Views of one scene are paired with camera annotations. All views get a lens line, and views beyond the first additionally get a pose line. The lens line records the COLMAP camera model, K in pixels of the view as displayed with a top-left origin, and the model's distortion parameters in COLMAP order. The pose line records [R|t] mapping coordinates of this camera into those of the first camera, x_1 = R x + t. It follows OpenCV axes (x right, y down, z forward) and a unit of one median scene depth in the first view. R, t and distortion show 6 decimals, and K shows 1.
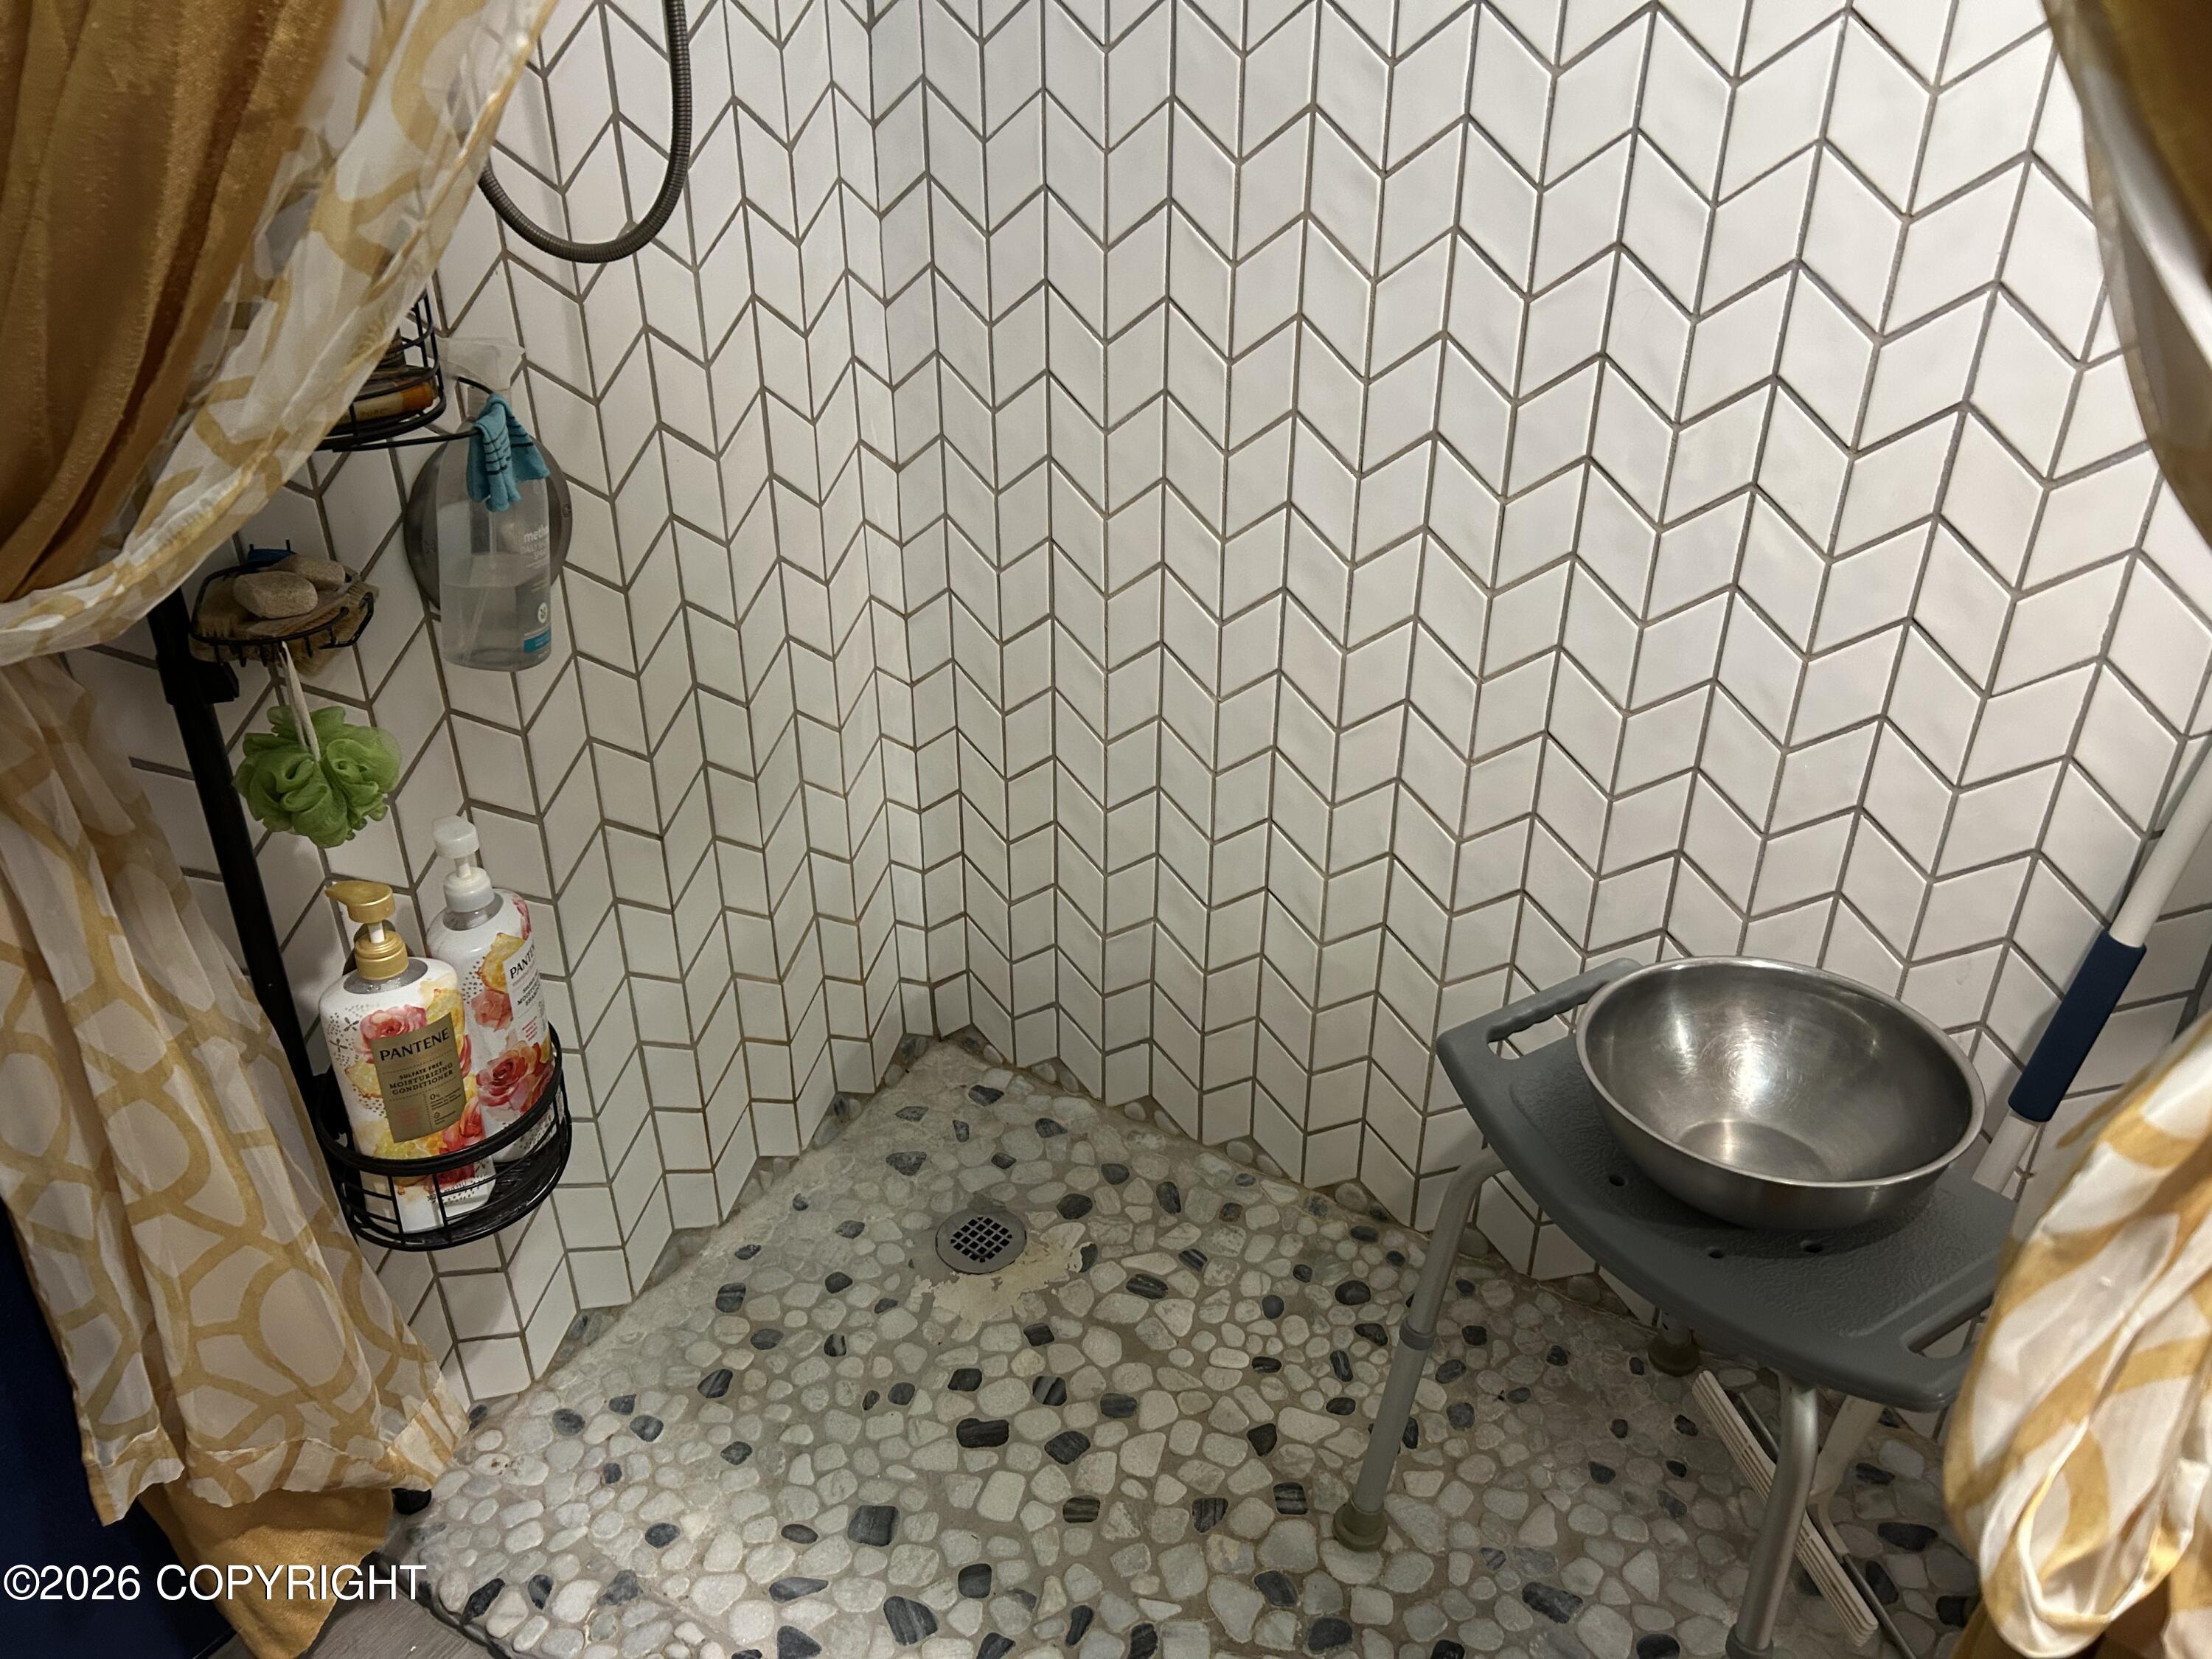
lens RADIAL K [[1677.0, 0, 1108.1], [0, 1677.0, 826.6], [0, 0, 1]] dist [0.012615, 0.012576]
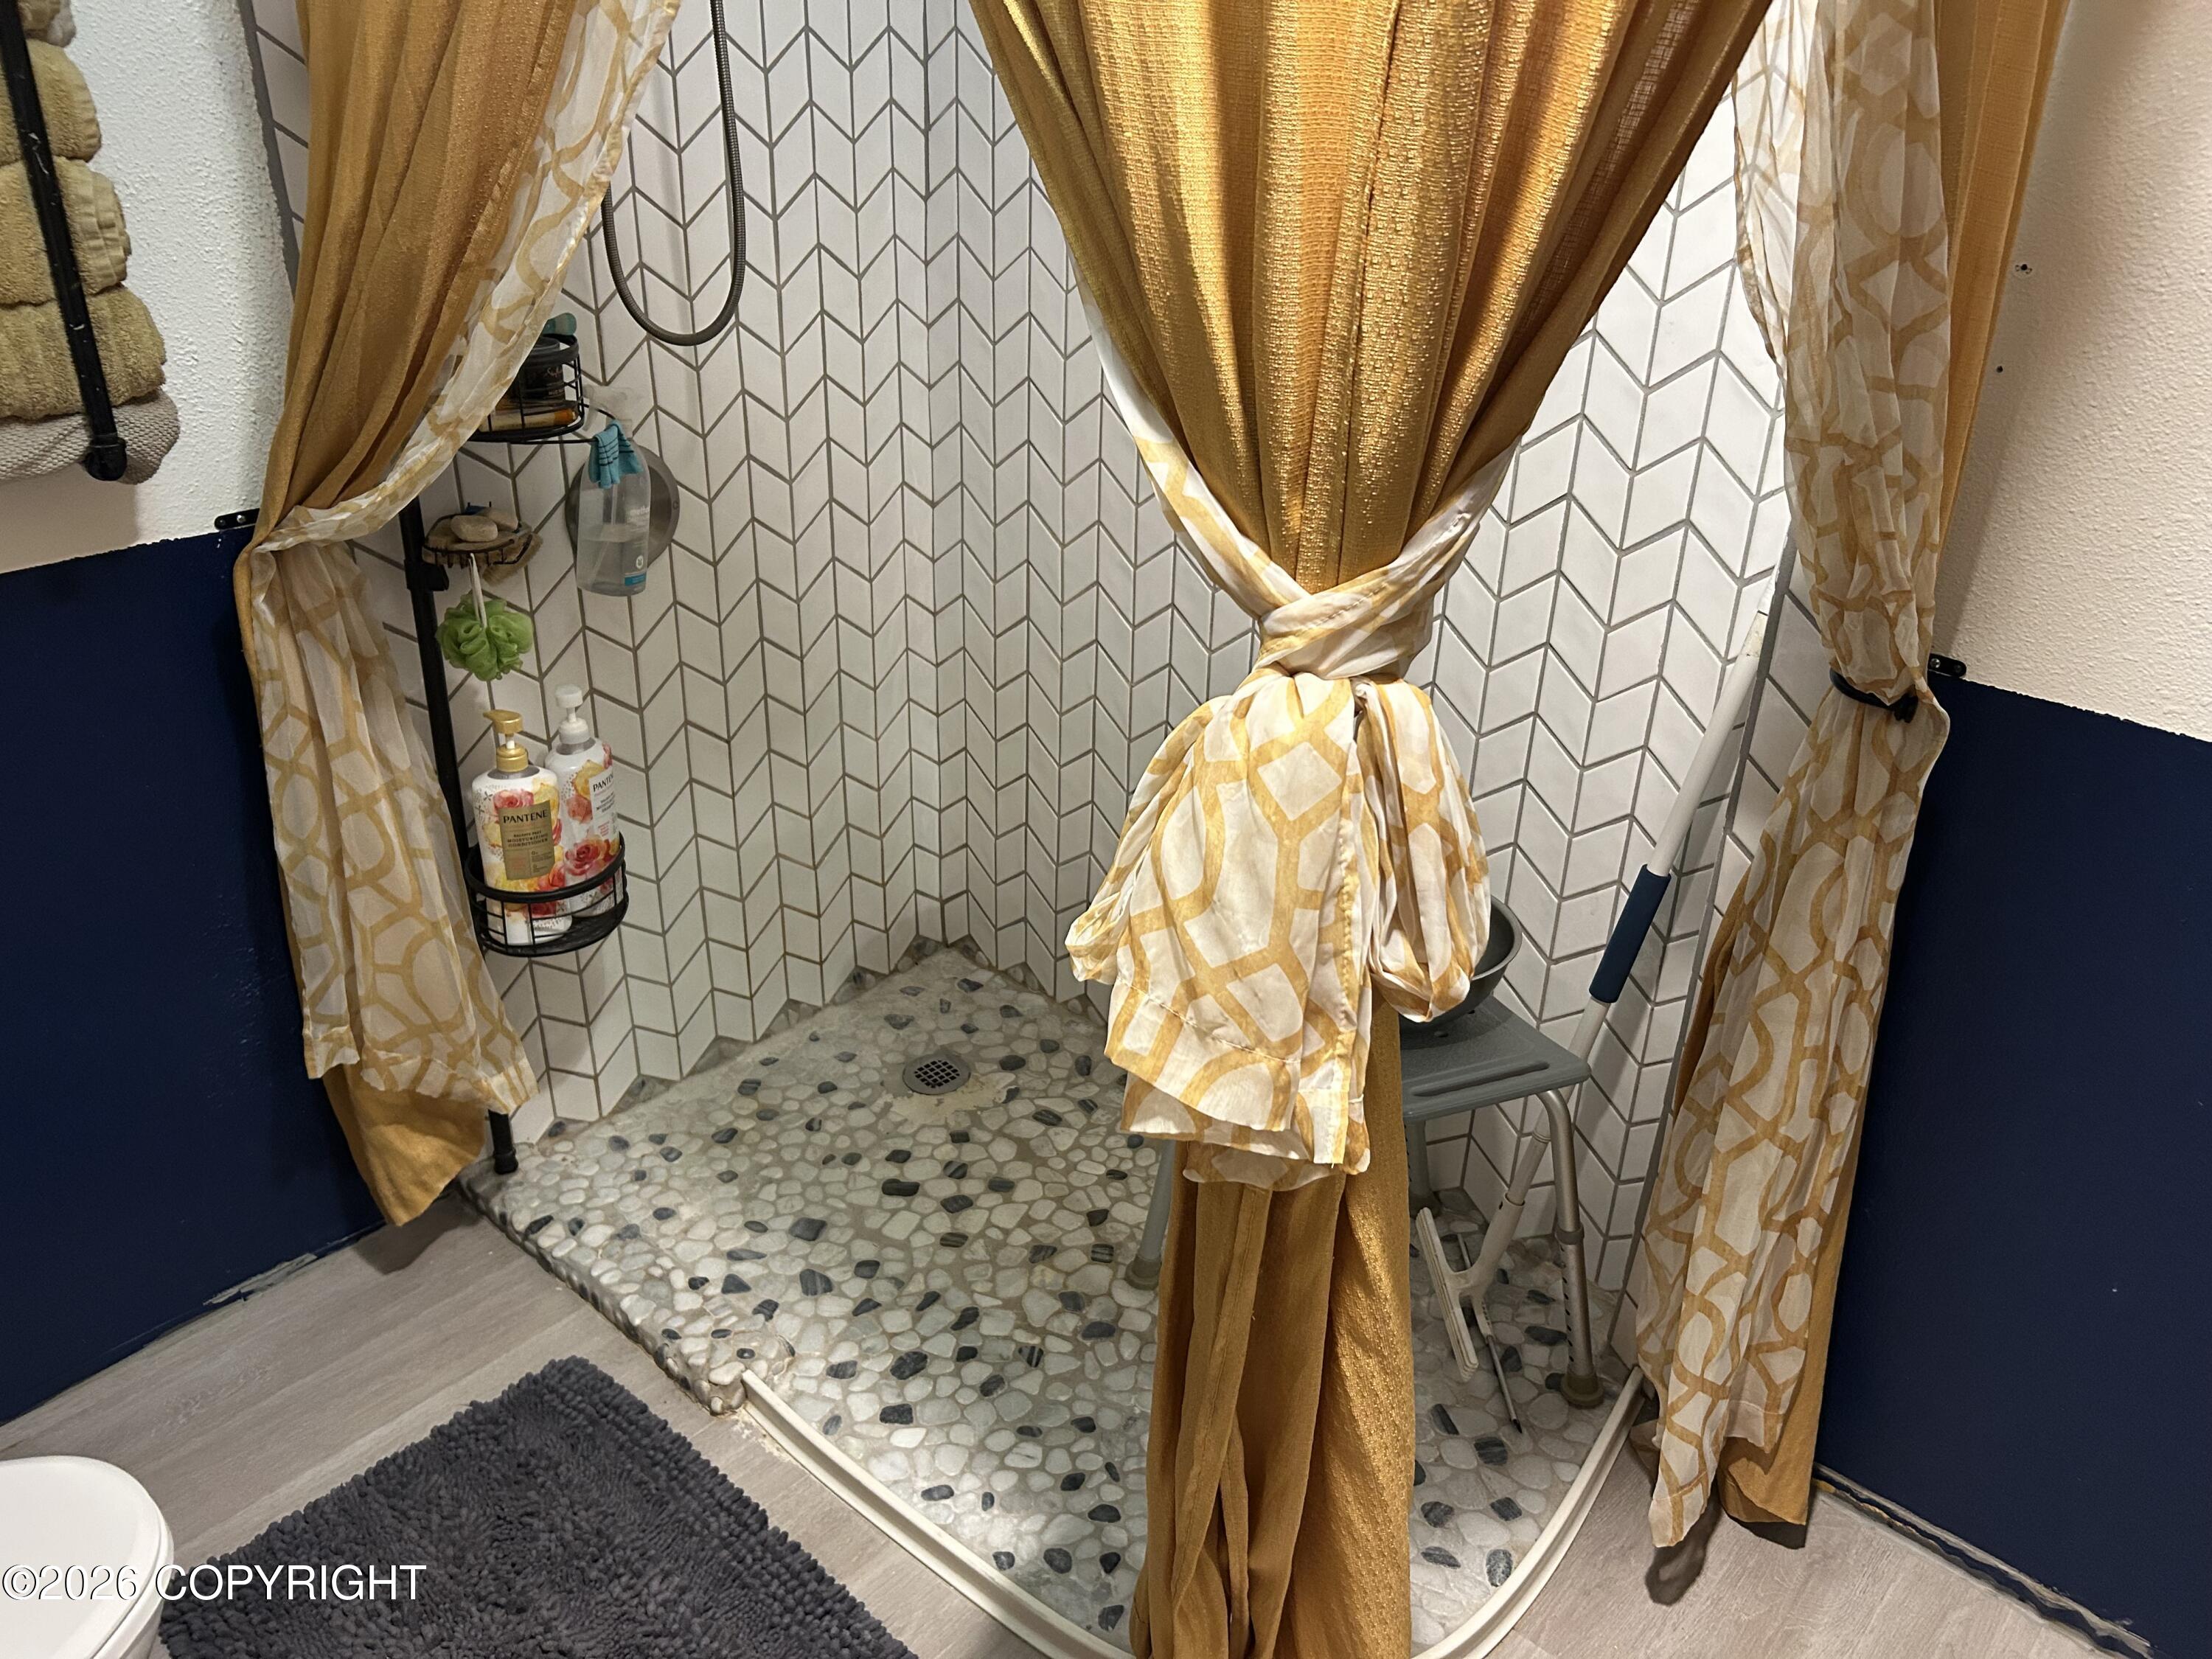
lens RADIAL K [[1678.1, 0, 1106.0], [0, 1678.1, 829.5], [0, 0, 1]] dist [0.060891, -0.071447]
pose [[0.984899, 0.098335, -0.142489, 0.276535], [-0.106362, 0.993078, -0.049835, 0.123915], [0.136603, 0.064238, 0.988541, -0.392520]]
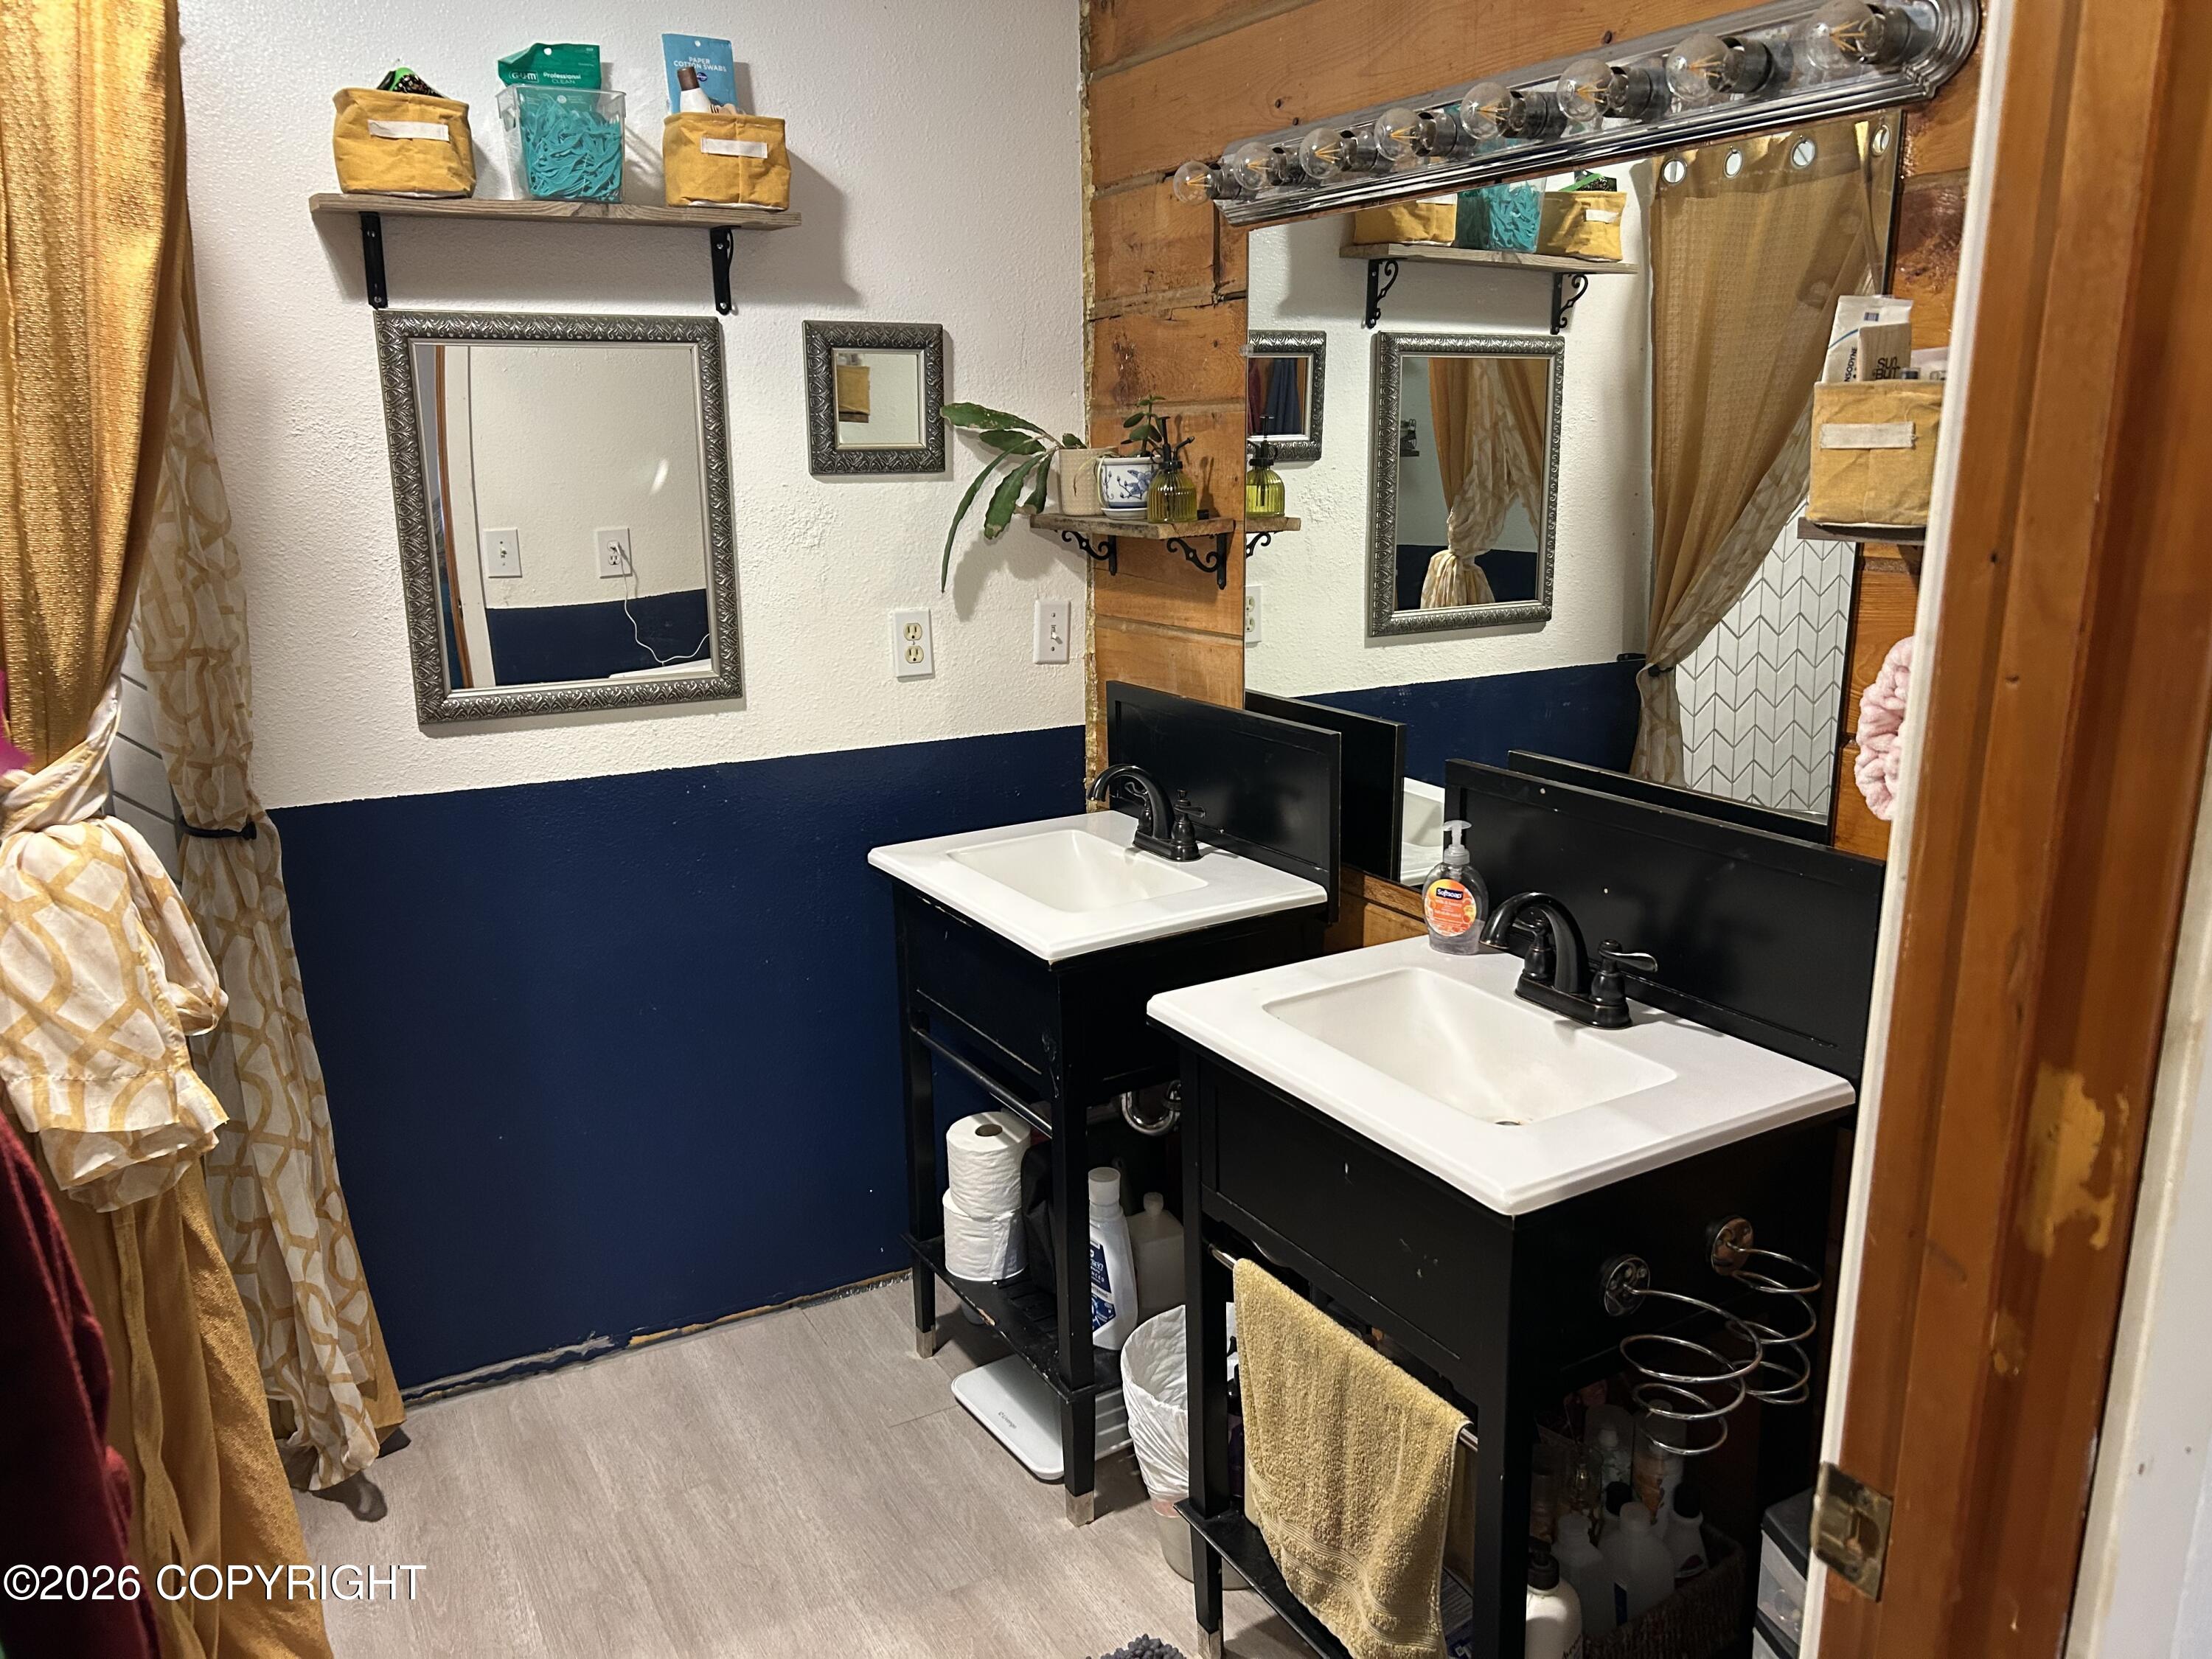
lens RADIAL K [[1678.1, 0, 1106.0], [0, 1678.1, 829.5], [0, 0, 1]] dist [0.060891, -0.071447]
pose [[0.483954, -0.208105, 0.849989, -0.893854], [0.435632, 0.899697, -0.027759, 0.518309], [-0.758955, 0.383716, 0.526069, -1.026938]]
